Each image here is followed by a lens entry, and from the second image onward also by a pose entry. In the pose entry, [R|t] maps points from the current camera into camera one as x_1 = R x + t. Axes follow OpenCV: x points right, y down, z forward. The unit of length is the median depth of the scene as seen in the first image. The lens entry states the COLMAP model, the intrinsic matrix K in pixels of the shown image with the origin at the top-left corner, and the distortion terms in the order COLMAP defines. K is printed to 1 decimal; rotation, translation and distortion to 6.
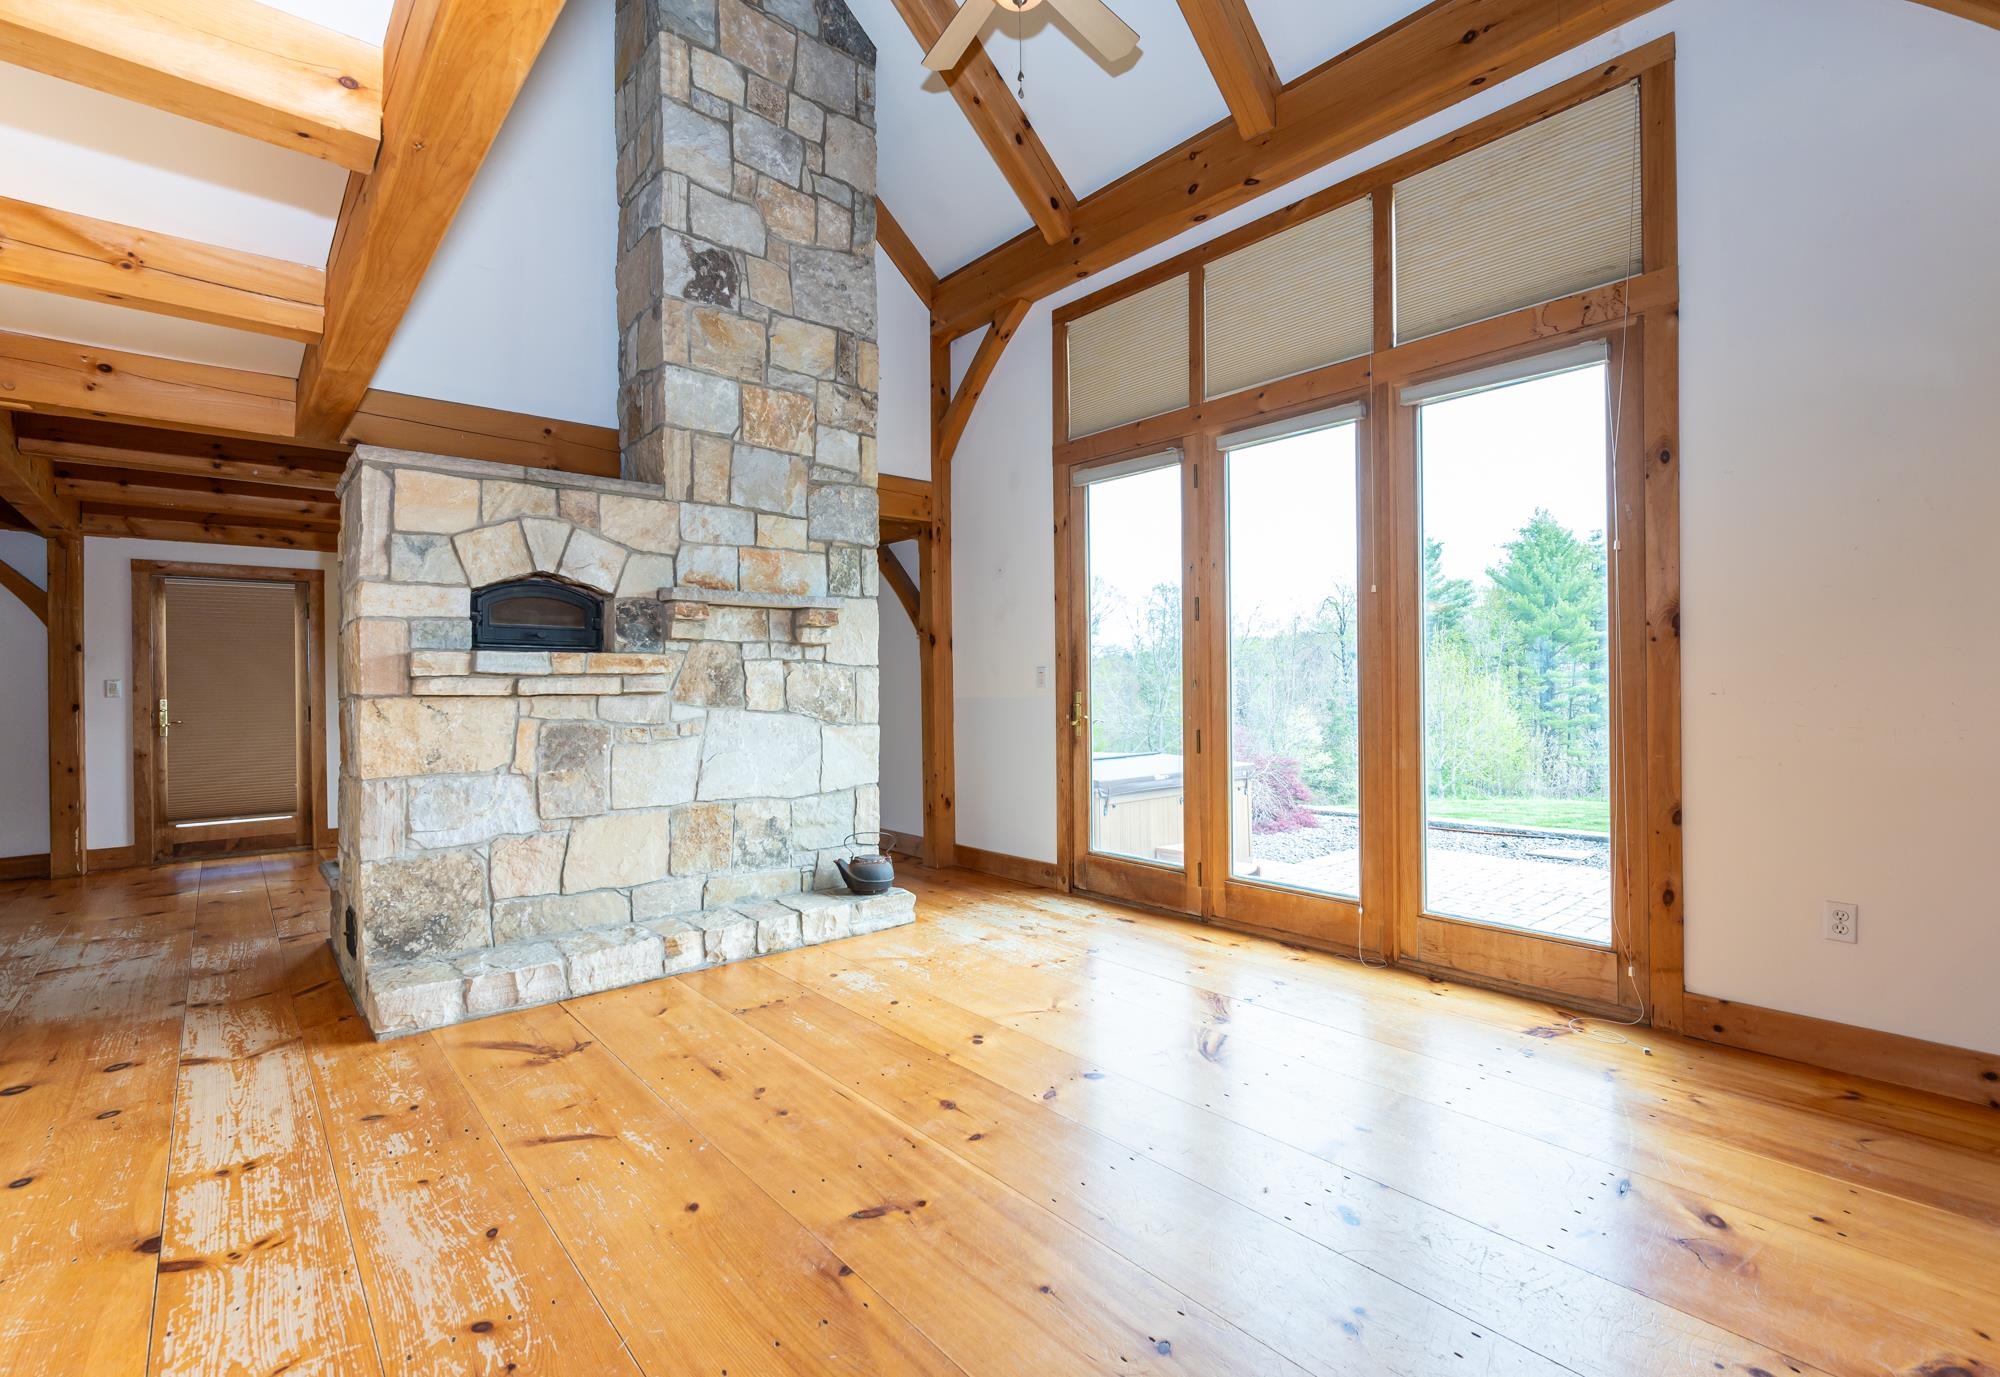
lens RADIAL K [[899.1, 0, 989.5], [0, 899.1, 683.2], [0, 0, 1]] dist [-0.003339, -0.000335]
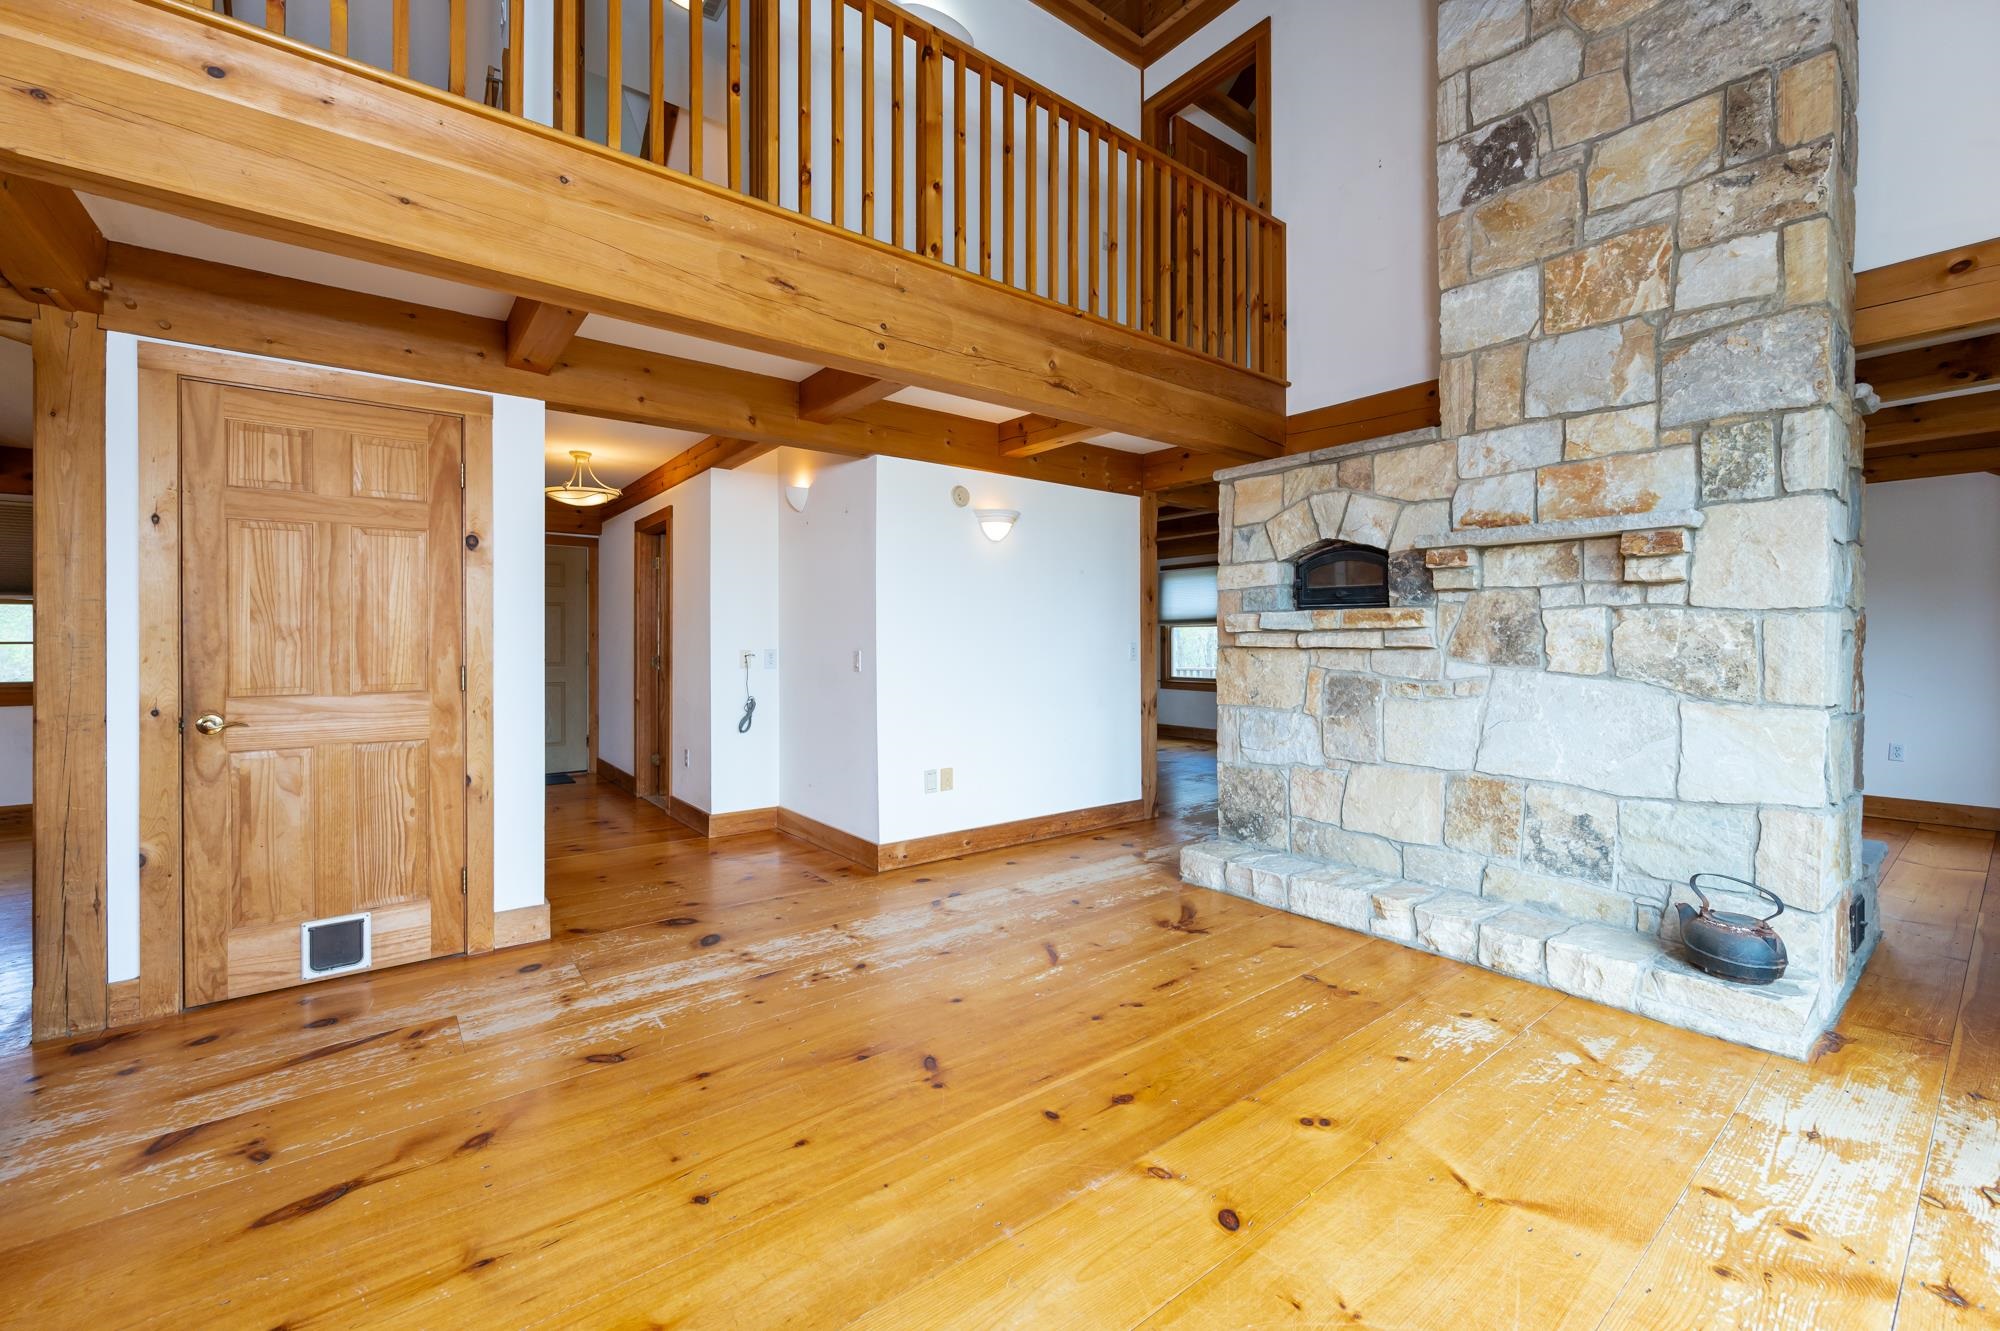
lens RADIAL K [[811.6, 0, 999.2], [0, 811.6, 641.8], [0, 0, 1]] dist [-0.001543, 0.000106]
pose [[-0.048825, 0.010806, -0.998749, 0.500022], [0.004739, 0.999933, 0.010587, -0.006671], [0.998796, -0.004216, -0.048873, 0.581244]]
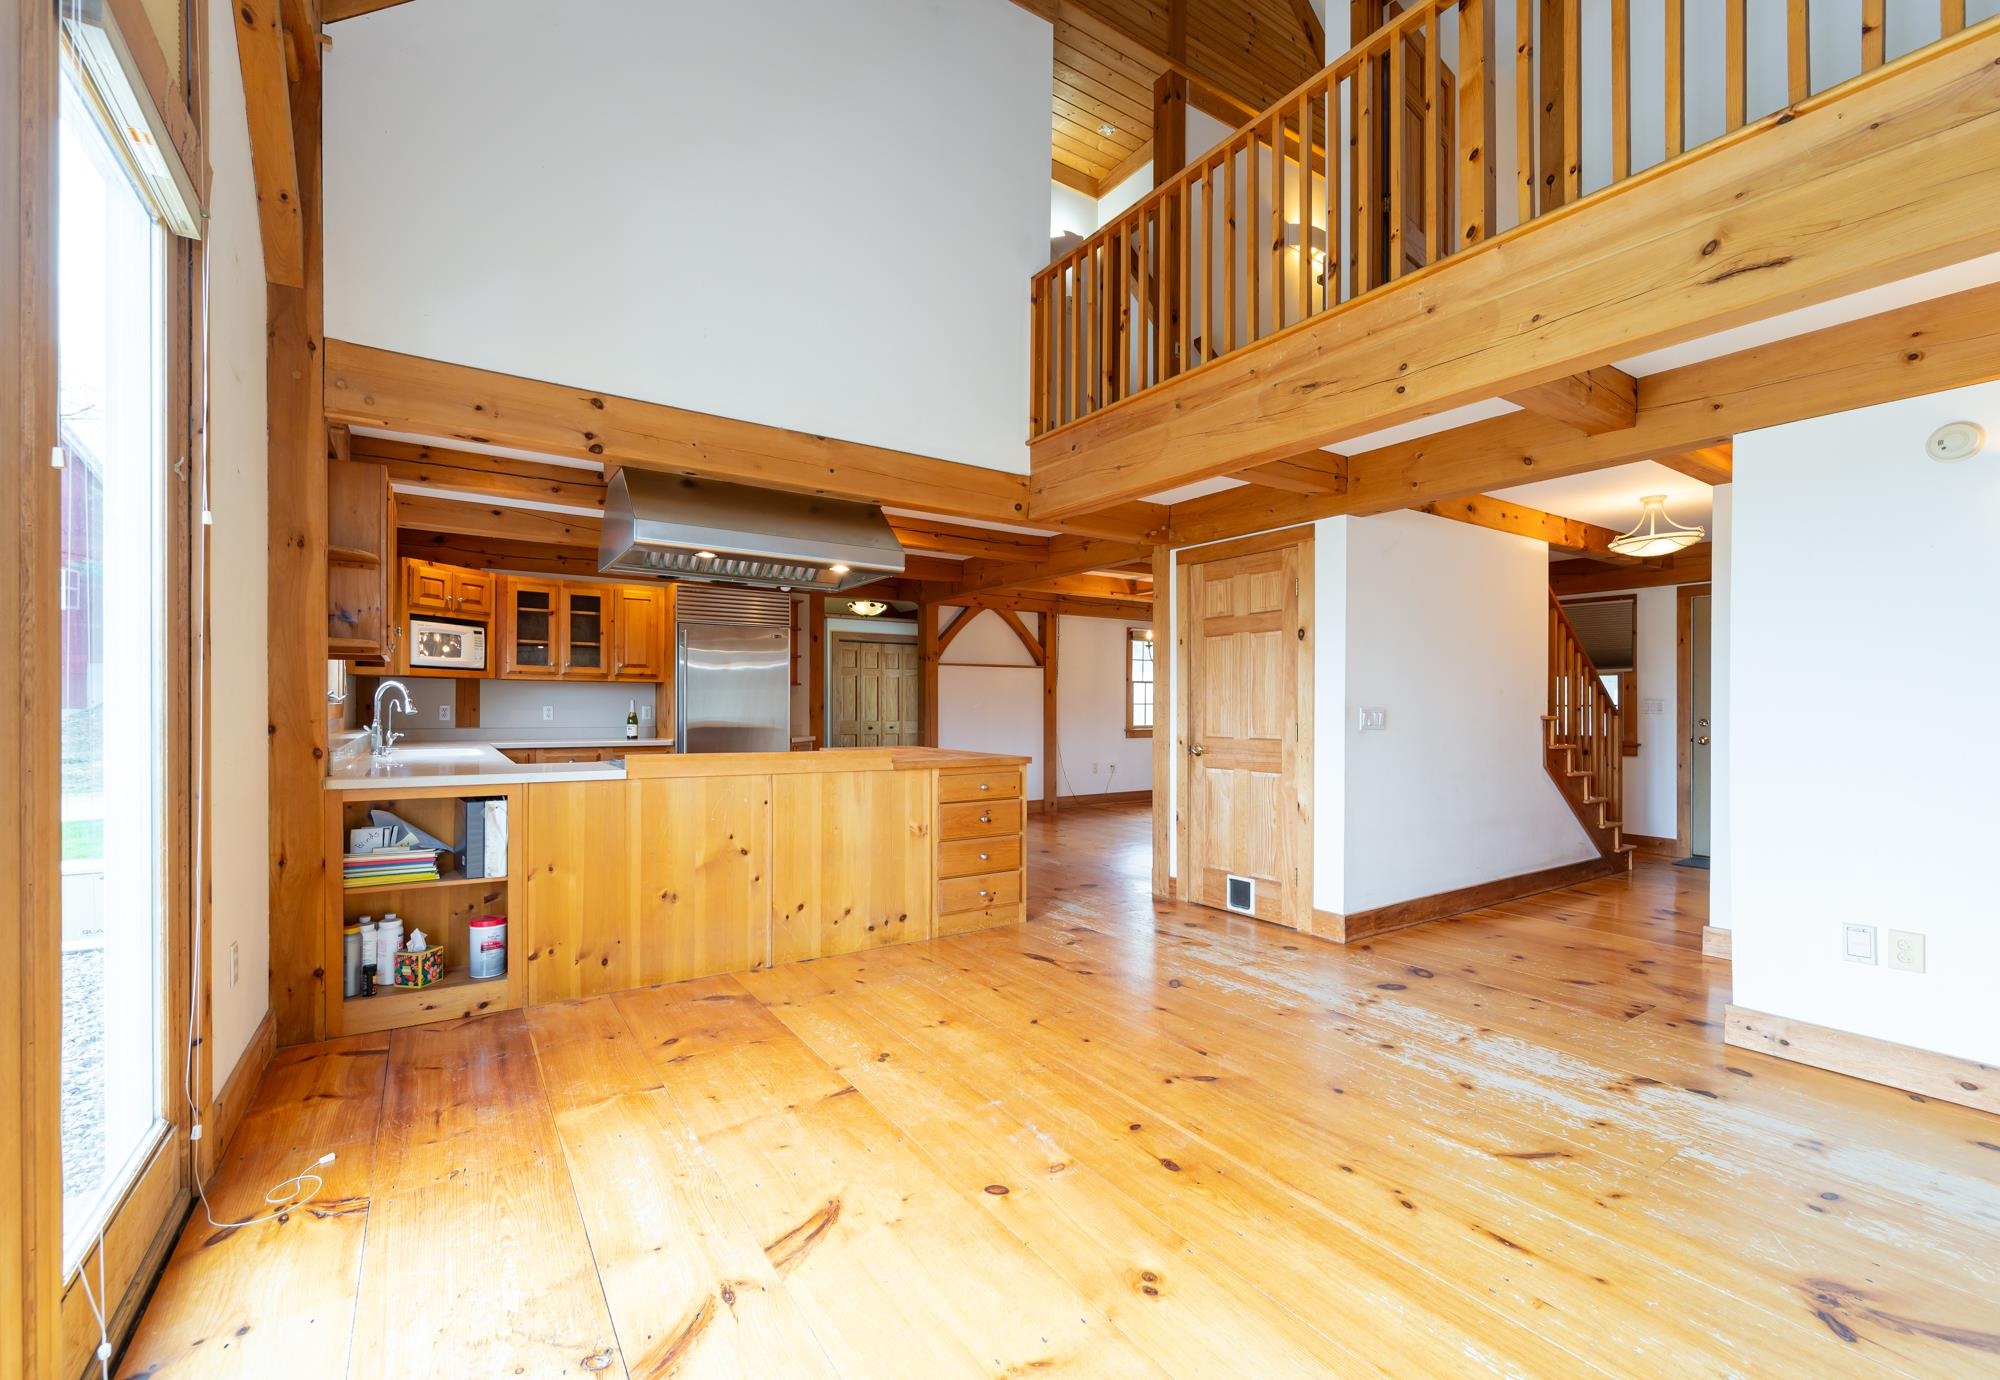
lens RADIAL K [[843.5, 0, 995.0], [0, 843.5, 709.0], [0, 0, 1]] dist [-0.001154, -0.000118]
pose [[-0.992309, 0.007820, 0.123541, 0.013129], [0.008052, 0.999967, 0.001383, -0.001912], [-0.123526, 0.002367, -0.992338, 1.195158]]
